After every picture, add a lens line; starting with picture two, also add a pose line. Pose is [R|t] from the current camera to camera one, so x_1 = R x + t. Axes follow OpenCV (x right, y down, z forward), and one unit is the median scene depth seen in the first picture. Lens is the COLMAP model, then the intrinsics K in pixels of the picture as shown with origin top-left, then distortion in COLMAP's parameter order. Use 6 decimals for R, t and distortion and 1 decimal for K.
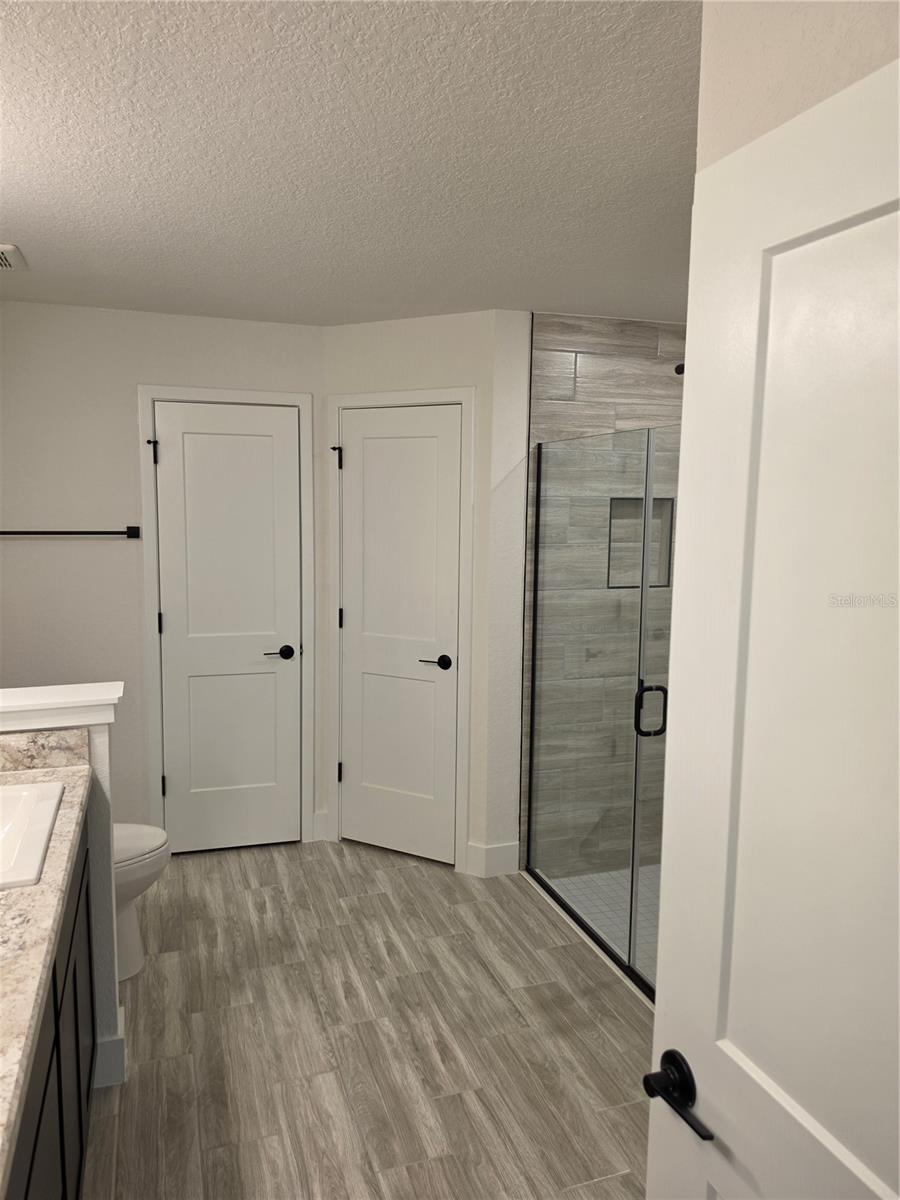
lens RADIAL K [[830.1, 0, 443.9], [0, 830.1, 593.9], [0, 0, 1]] dist [0.032901, -0.039678]
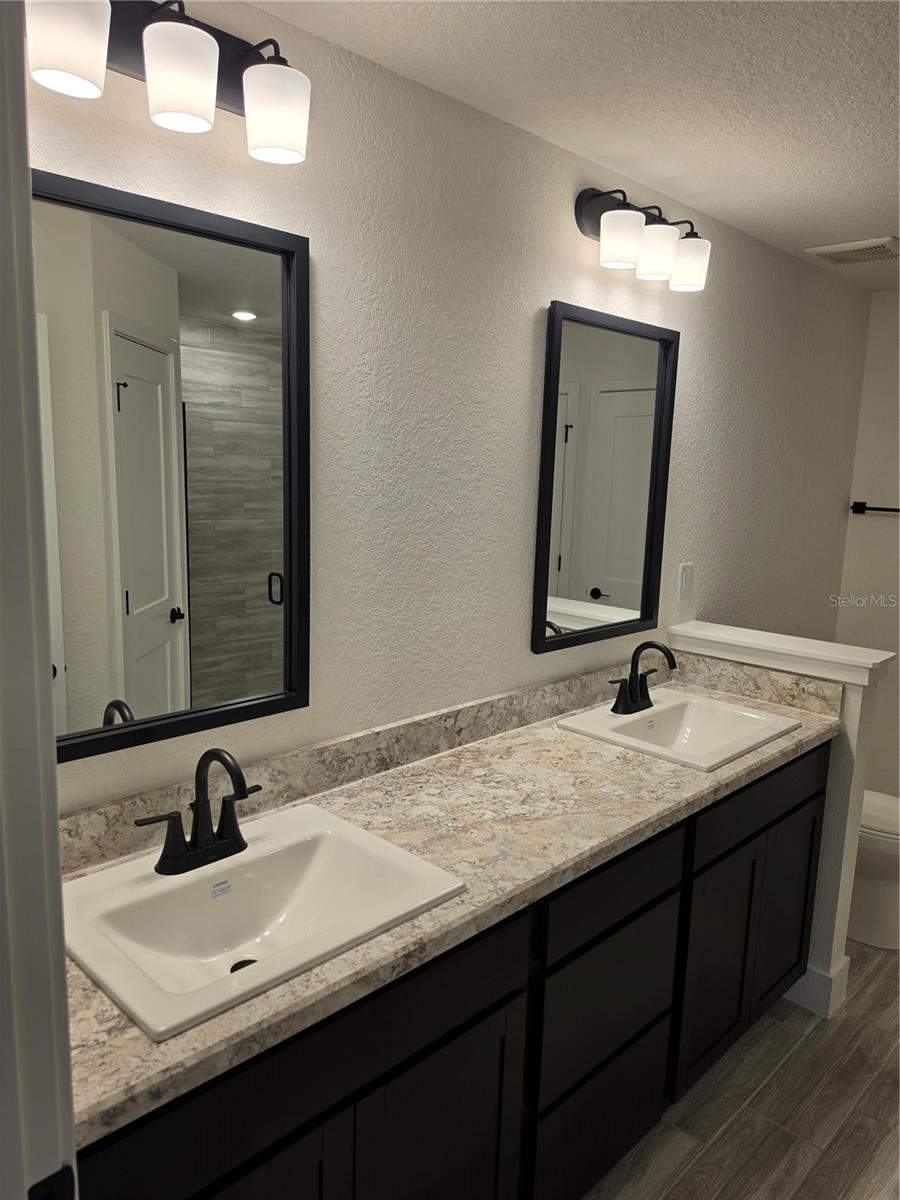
lens RADIAL K [[830.1, 0, 443.2], [0, 830.1, 605.7], [0, 0, 1]] dist [0.032901, -0.039678]
pose [[0.443940, 0.152268, -0.883024, 0.288636], [-0.128308, 0.986103, 0.105536, 0.012333], [0.886823, 0.066448, 0.457308, 0.037864]]
